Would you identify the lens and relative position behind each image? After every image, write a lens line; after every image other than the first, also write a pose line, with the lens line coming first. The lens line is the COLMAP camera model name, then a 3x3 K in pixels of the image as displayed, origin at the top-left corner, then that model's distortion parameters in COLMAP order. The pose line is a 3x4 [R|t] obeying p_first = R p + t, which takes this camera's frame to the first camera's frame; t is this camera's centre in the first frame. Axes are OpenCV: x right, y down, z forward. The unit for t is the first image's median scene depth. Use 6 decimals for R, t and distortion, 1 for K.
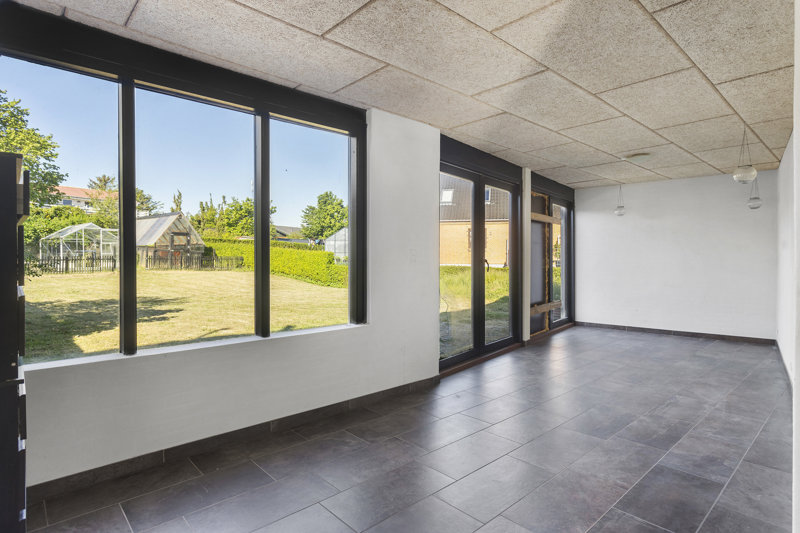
lens RADIAL K [[440.3, 0, 401.2], [0, 440.3, 263.3], [0, 0, 1]] dist [0.003298, 0.000162]
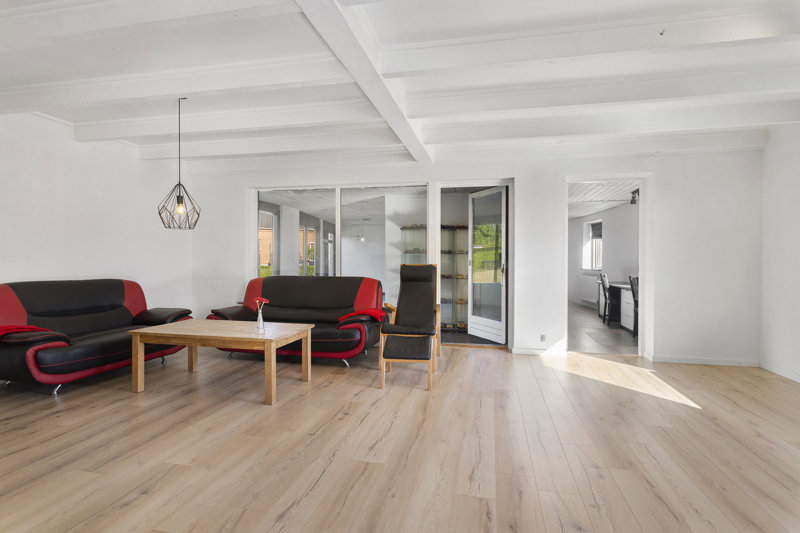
lens RADIAL K [[402.3, 0, 401.3], [0, 402.3, 254.5], [0, 0, 1]] dist [0.003473, 0.000702]
pose [[0.821081, 0.010166, 0.570721, -0.519037], [0.002499, 0.999768, -0.021405, 0.006945], [-0.570806, 0.019001, 0.820865, -0.854741]]
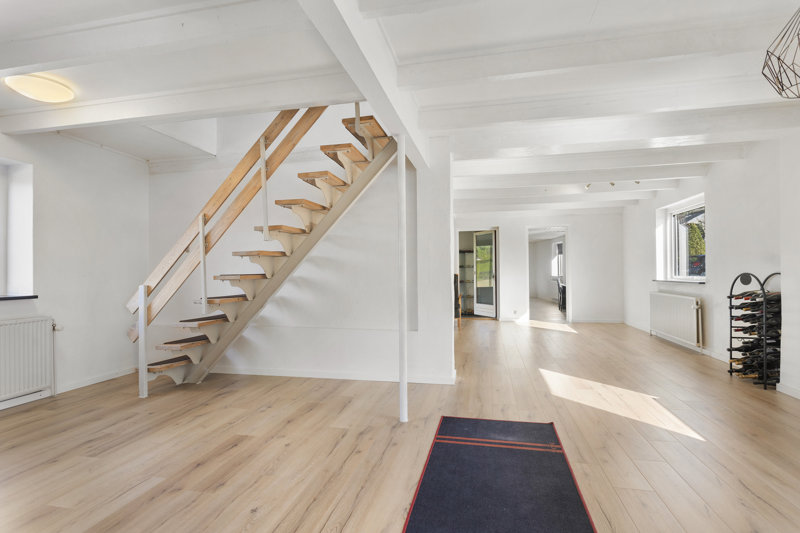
lens RADIAL K [[402.3, 0, 404.4], [0, 402.3, 270.4], [0, 0, 1]] dist [0.003473, 0.000702]
pose [[0.814935, -0.010013, 0.579466, -1.055417], [0.019916, 0.999744, -0.010734, 0.008554], [-0.579210, 0.020288, 0.814926, -1.362285]]
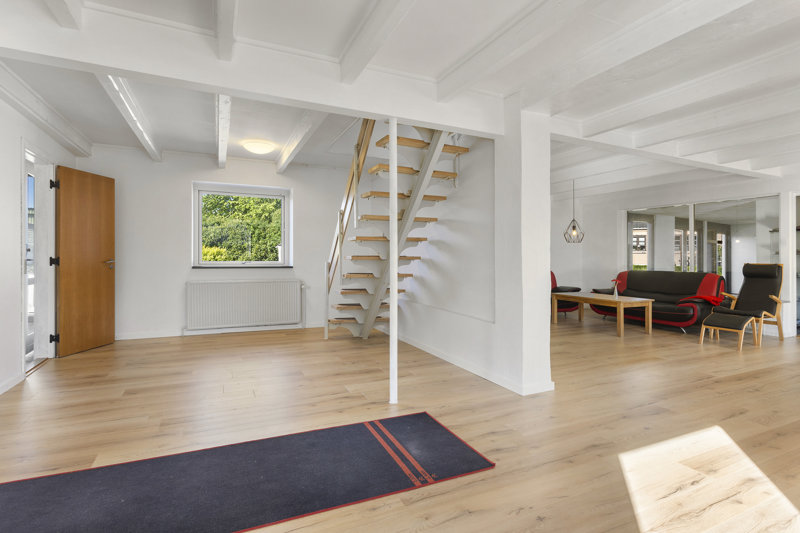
lens RADIAL K [[402.3, 0, 401.0], [0, 402.3, 261.9], [0, 0, 1]] dist [0.003473, 0.000702]
pose [[0.953460, 0.009502, -0.301368, -0.573245], [-0.010075, 0.999949, -0.000348, 0.015278], [0.301350, 0.003368, 0.953508, -1.432486]]
